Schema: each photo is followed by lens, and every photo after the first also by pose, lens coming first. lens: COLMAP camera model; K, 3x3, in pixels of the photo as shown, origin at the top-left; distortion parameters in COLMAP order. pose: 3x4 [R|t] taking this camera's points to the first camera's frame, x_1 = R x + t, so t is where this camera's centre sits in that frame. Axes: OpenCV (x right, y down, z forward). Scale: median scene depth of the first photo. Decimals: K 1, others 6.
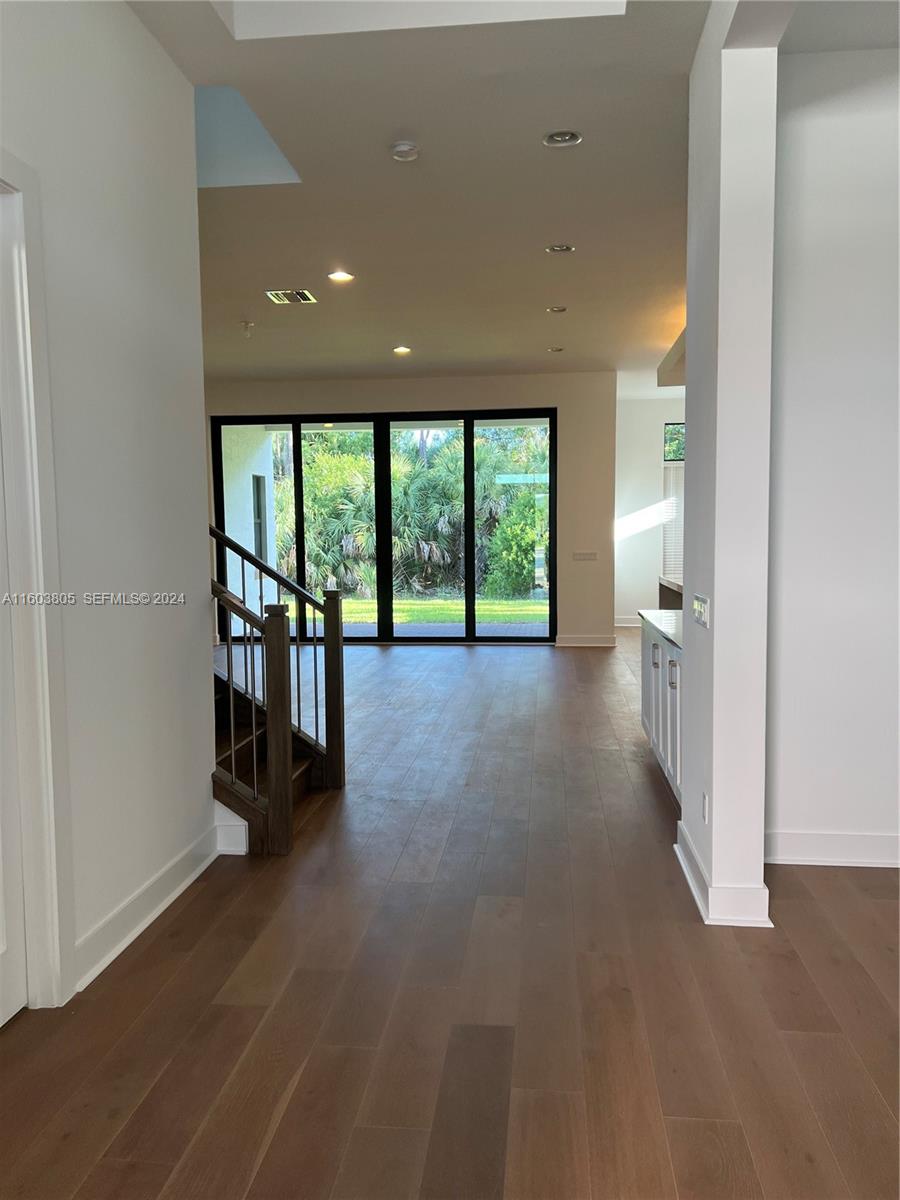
lens RADIAL K [[898.7, 0, 452.9], [0, 898.7, 595.8], [0, 0, 1]] dist [0.053135, -0.065130]
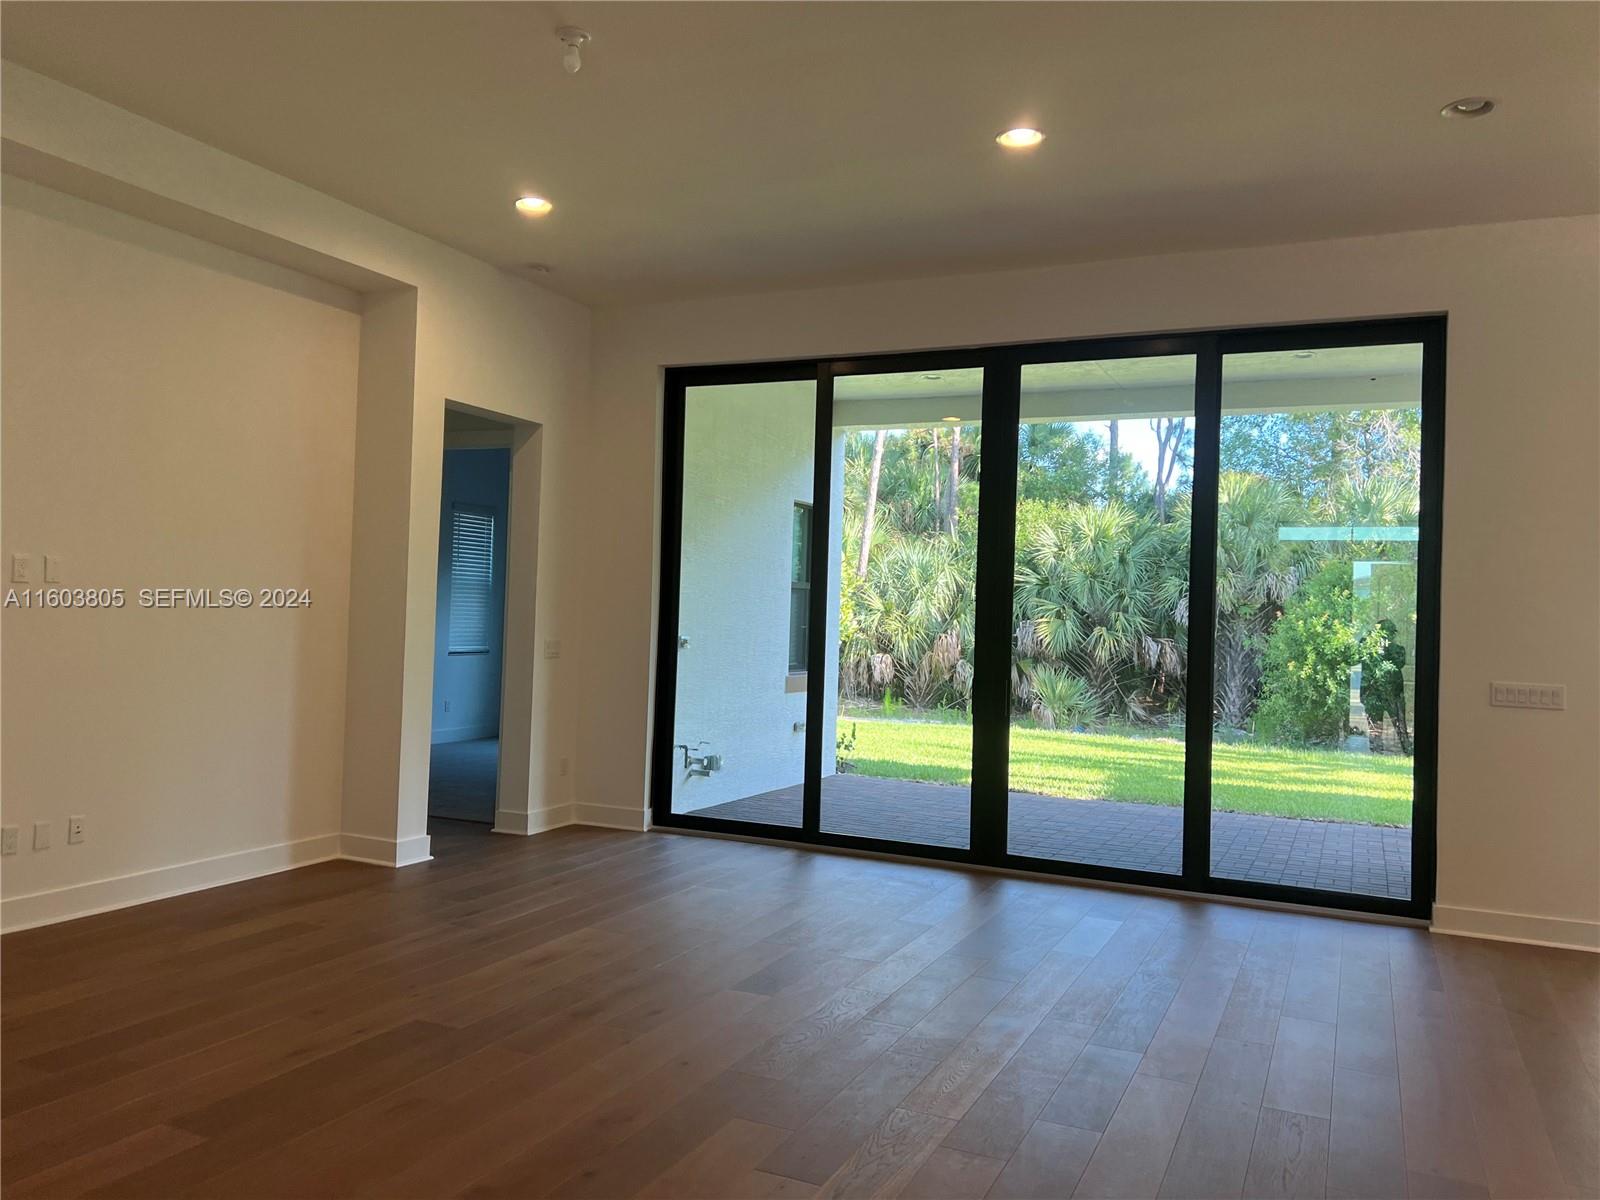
lens RADIAL K [[1211.4, 0, 797.5], [0, 1211.4, 579.5], [0, 0, 1]] dist [0.104982, -0.237016]
pose [[0.946230, 0.033184, -0.321788, 0.008022], [-0.065690, 0.993711, -0.090687, -0.009398], [0.316755, 0.106949, 0.942459, 0.147663]]
